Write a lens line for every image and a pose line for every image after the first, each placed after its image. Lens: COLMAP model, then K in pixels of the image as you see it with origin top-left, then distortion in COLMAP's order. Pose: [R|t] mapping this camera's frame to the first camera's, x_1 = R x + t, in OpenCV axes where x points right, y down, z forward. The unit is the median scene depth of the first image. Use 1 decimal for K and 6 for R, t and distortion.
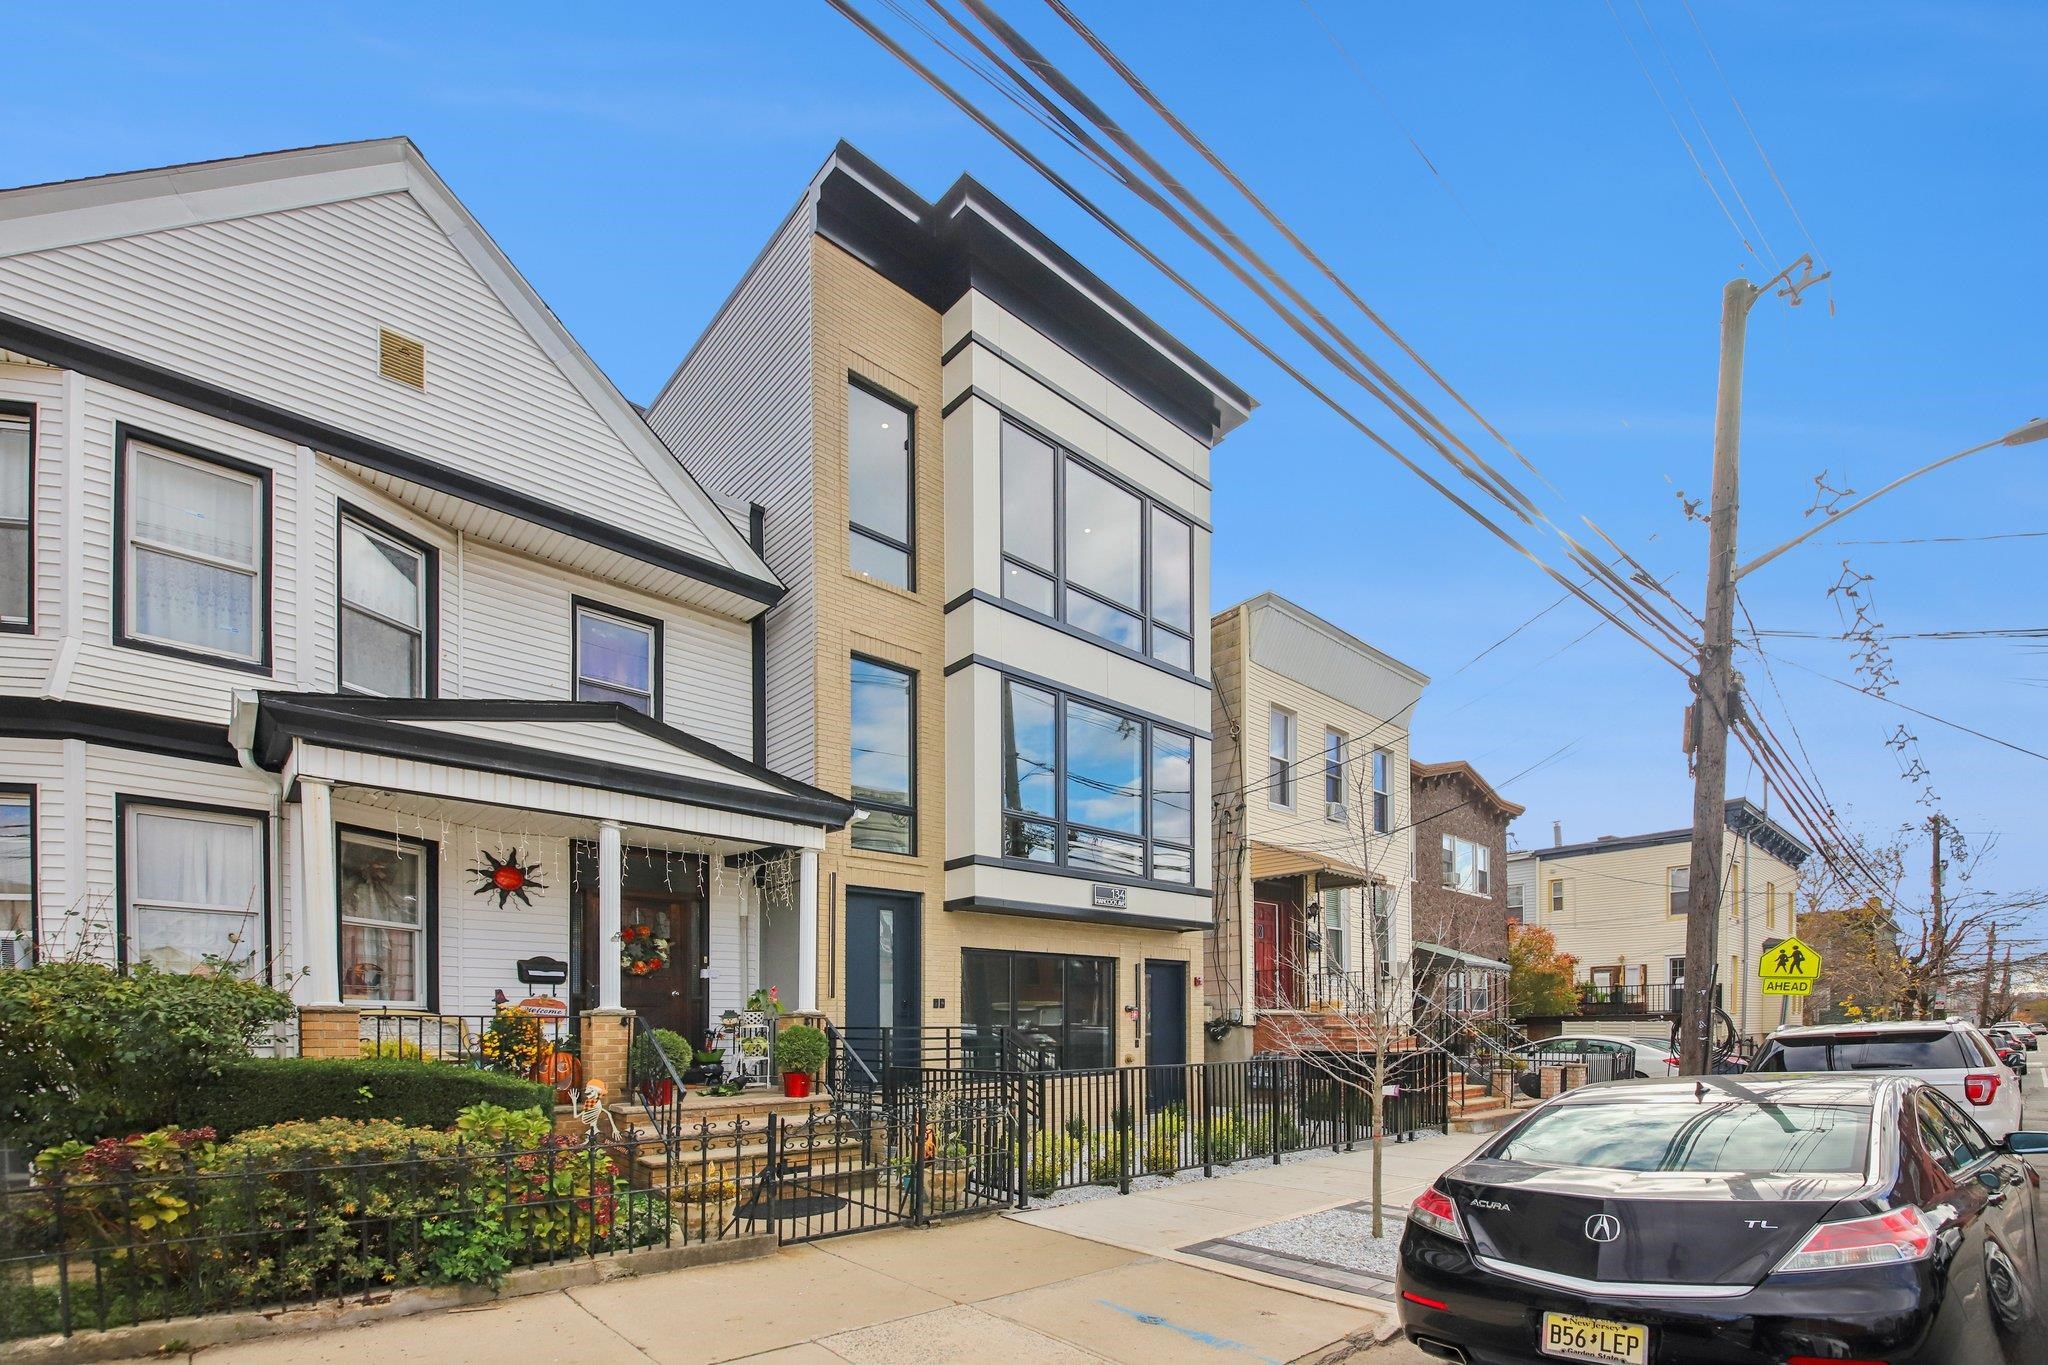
lens RADIAL K [[827.5, 0, 1024.0], [0, 827.5, 682.5], [0, 0, 1]] dist [0.000303, 0.000023]
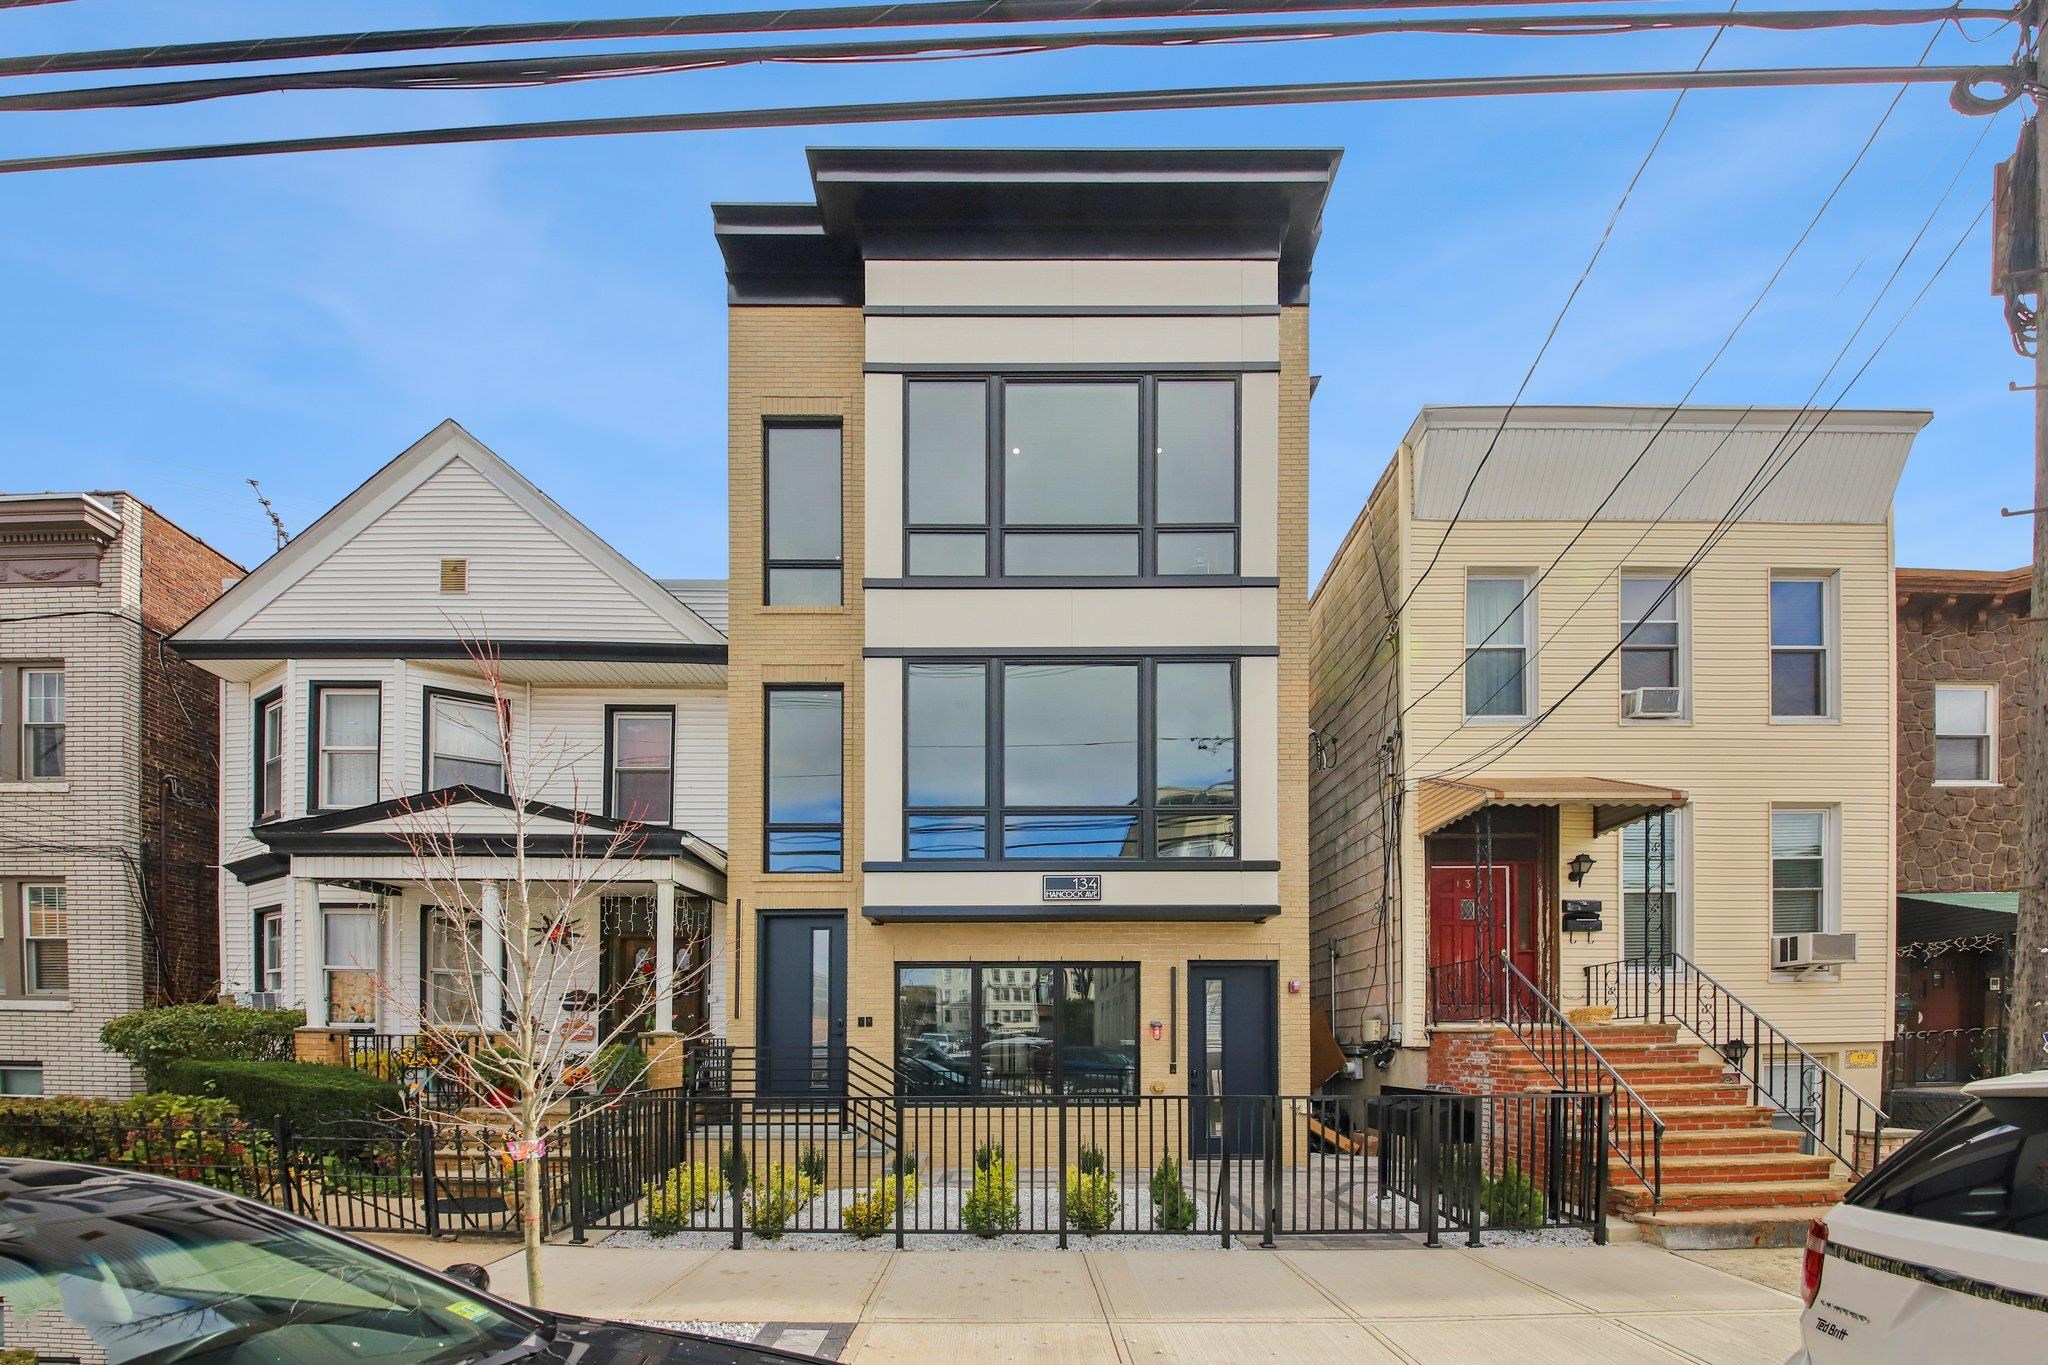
lens RADIAL K [[790.9, 0, 1025.4], [0, 790.9, 779.1], [0, 0, 1]] dist [0.008122, -0.015229]
pose [[0.751662, -0.209311, -0.625454, 0.561554], [0.249386, 0.968100, -0.024270, 0.162979], [0.610582, -0.137737, 0.779884, 0.388477]]
